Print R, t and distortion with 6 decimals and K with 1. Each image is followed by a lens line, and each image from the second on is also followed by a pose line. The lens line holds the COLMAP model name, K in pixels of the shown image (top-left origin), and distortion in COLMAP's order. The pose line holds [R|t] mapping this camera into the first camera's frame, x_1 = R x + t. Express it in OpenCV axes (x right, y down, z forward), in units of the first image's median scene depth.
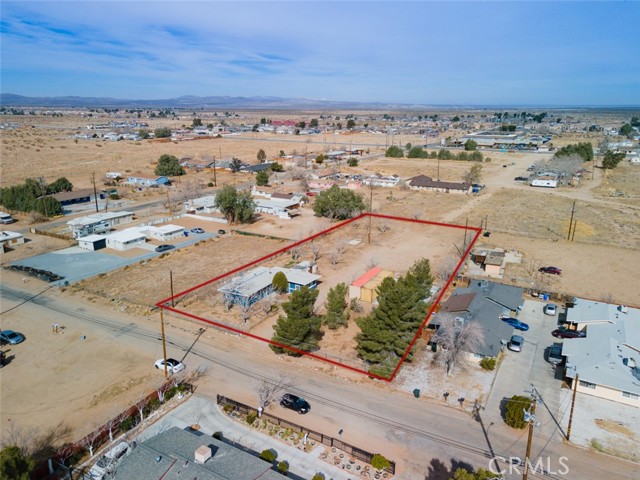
lens RADIAL K [[465.0, 0, 320.6], [0, 465.0, 245.3], [0, 0, 1]] dist [0.011985, 0.053163]
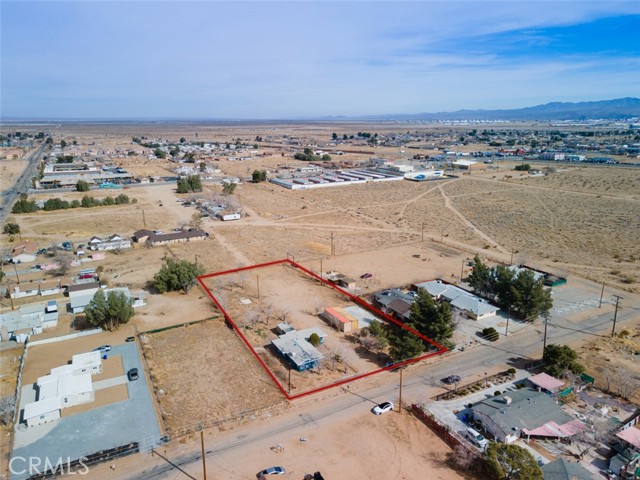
lens RADIAL K [[465.0, 0, 320.6], [0, 465.0, 245.3], [0, 0, 1]] dist [0.011985, 0.053163]
pose [[0.531046, -0.233338, 0.814582, -0.732445], [0.253496, 0.961058, 0.110036, -0.217768], [-0.808535, 0.148059, 0.569516, 0.121693]]
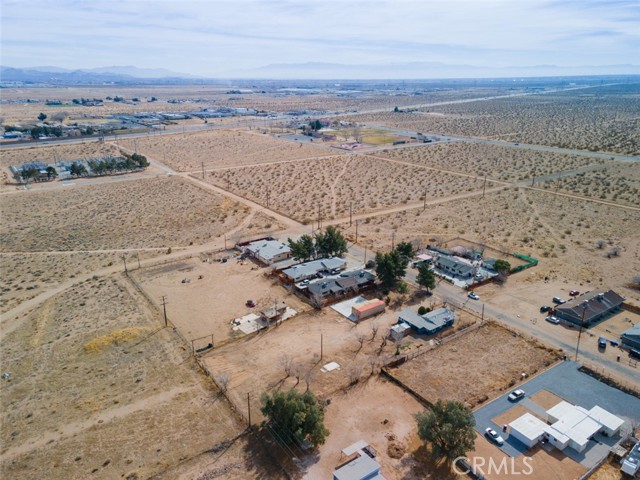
lens RADIAL K [[472.4, 0, 320.0], [0, 472.4, 240.0], [0, 0, 1]] dist [0.037503, 0.000831]
pose [[-0.906951, -0.142900, 0.396257, -0.272139], [0.117787, 0.817142, 0.564273, -0.799642], [-0.404433, 0.558442, -0.724276, 1.531287]]
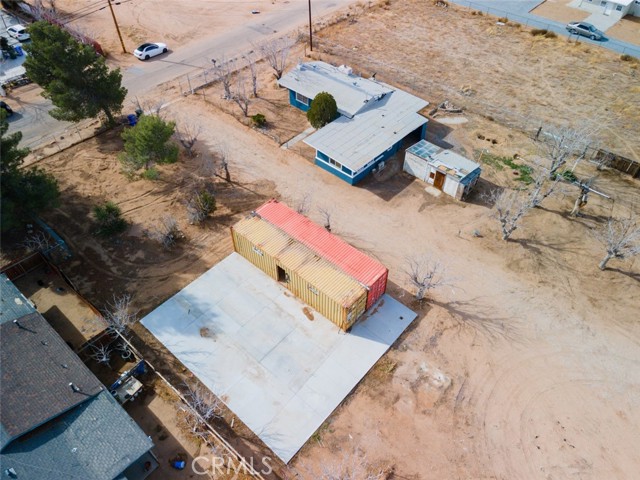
lens RADIAL K [[465.0, 0, 320.6], [0, 465.0, 245.3], [0, 0, 1]] dist [0.011985, 0.053163]
pose [[-0.211278, 0.712812, -0.668776, 0.242047], [-0.289678, 0.607817, 0.739354, -0.141141], [0.933514, 0.349939, 0.078067, 0.669522]]
